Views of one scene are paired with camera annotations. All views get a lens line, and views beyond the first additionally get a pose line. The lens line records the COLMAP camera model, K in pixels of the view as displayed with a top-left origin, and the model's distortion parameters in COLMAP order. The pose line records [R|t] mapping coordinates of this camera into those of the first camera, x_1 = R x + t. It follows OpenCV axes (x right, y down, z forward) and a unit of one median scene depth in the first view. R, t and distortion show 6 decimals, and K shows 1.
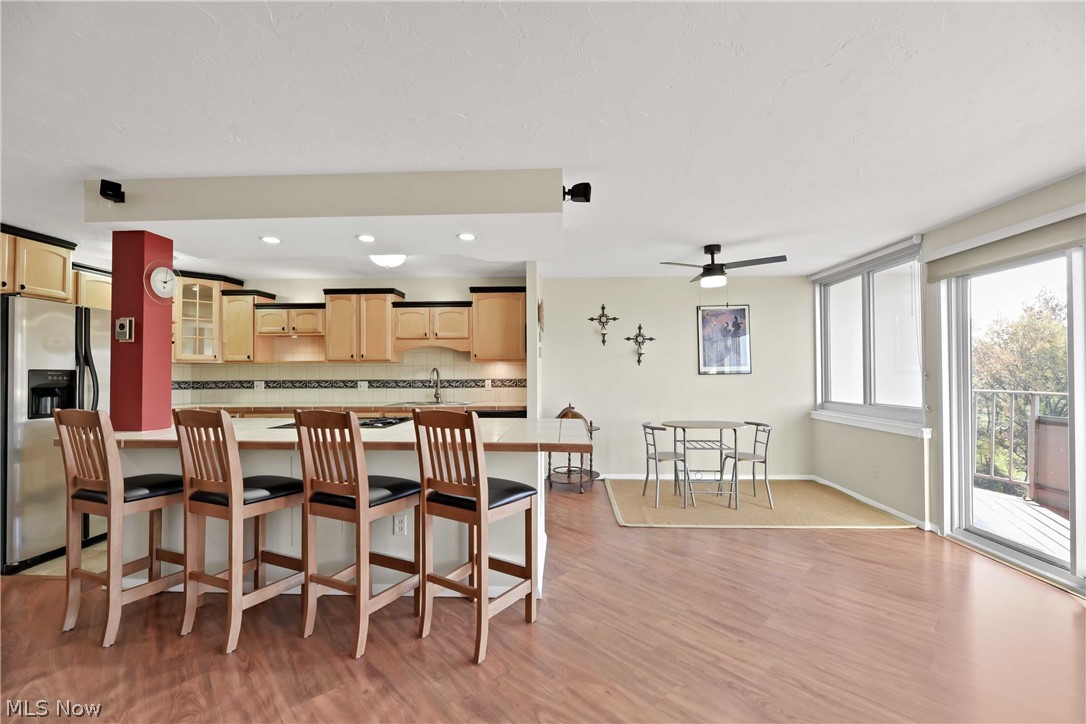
lens RADIAL K [[438.3, 0, 548.4], [0, 438.3, 367.3], [0, 0, 1]] dist [0.005846, -0.000999]
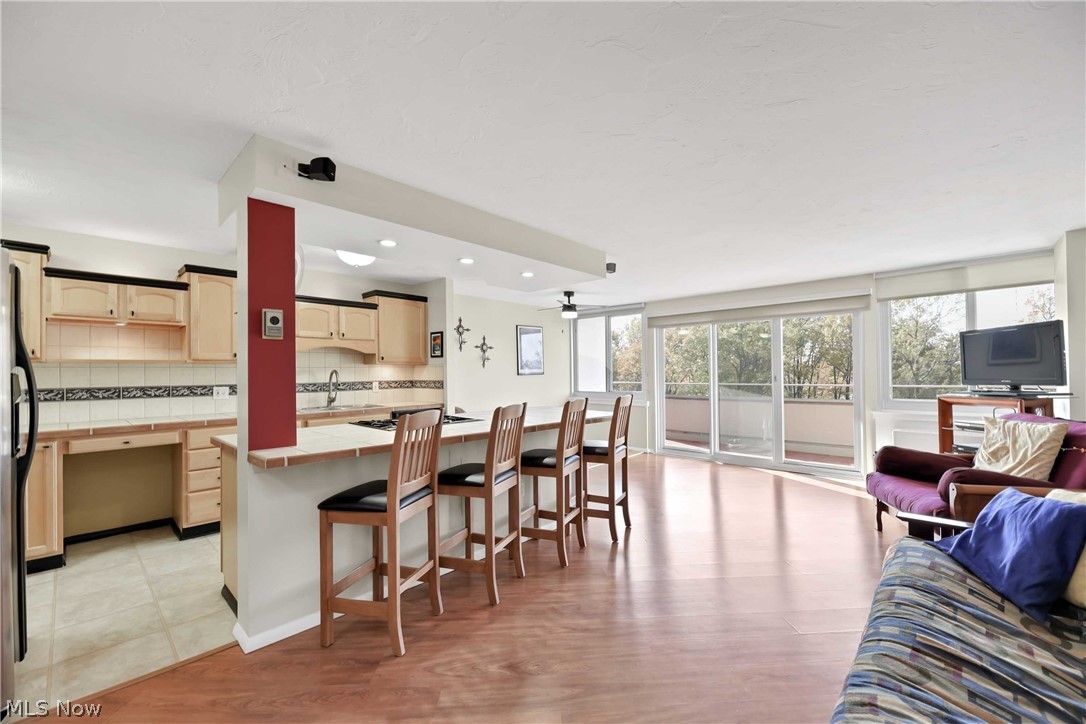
lens RADIAL K [[438.3, 0, 546.1], [0, 438.3, 368.3], [0, 0, 1]] dist [0.005846, -0.000999]
pose [[0.654391, 0.005192, 0.756139, -0.667898], [-0.005016, 0.999984, -0.002525, -0.002138], [-0.756140, -0.002141, 0.654407, 0.039981]]
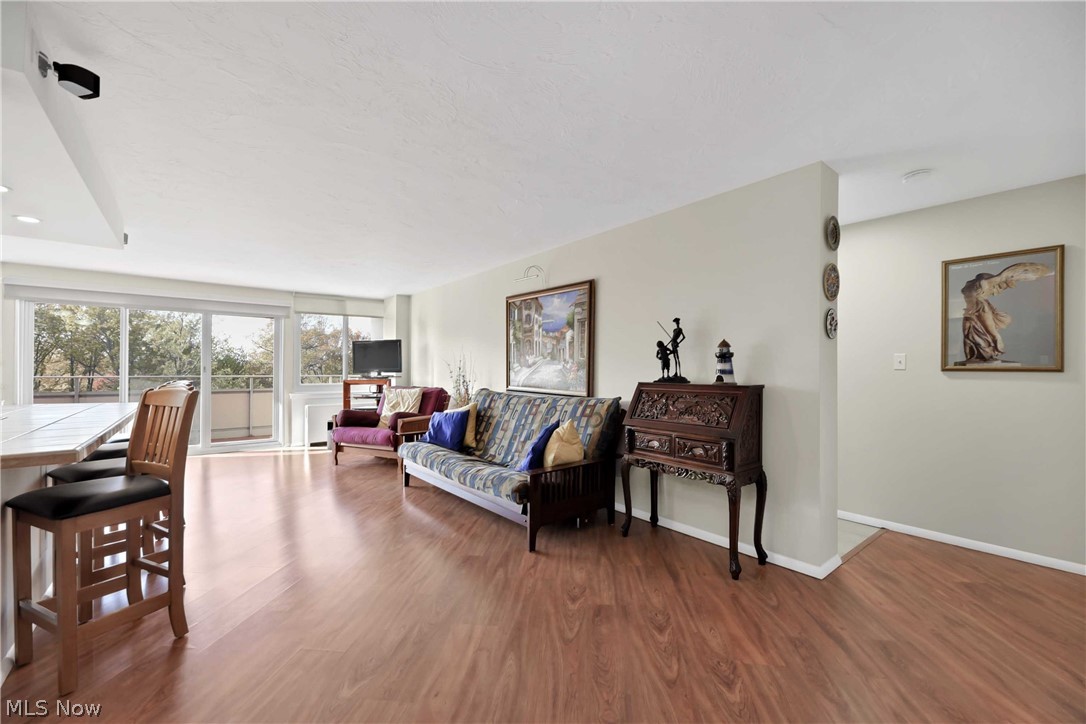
lens RADIAL K [[438.3, 0, 547.4], [0, 438.3, 370.2], [0, 0, 1]] dist [0.005846, -0.000999]
pose [[-0.668512, -0.002216, 0.743698, -1.010834], [-0.012431, 0.999889, -0.008194, 0.022829], [-0.743597, -0.014723, -0.668466, 0.521376]]
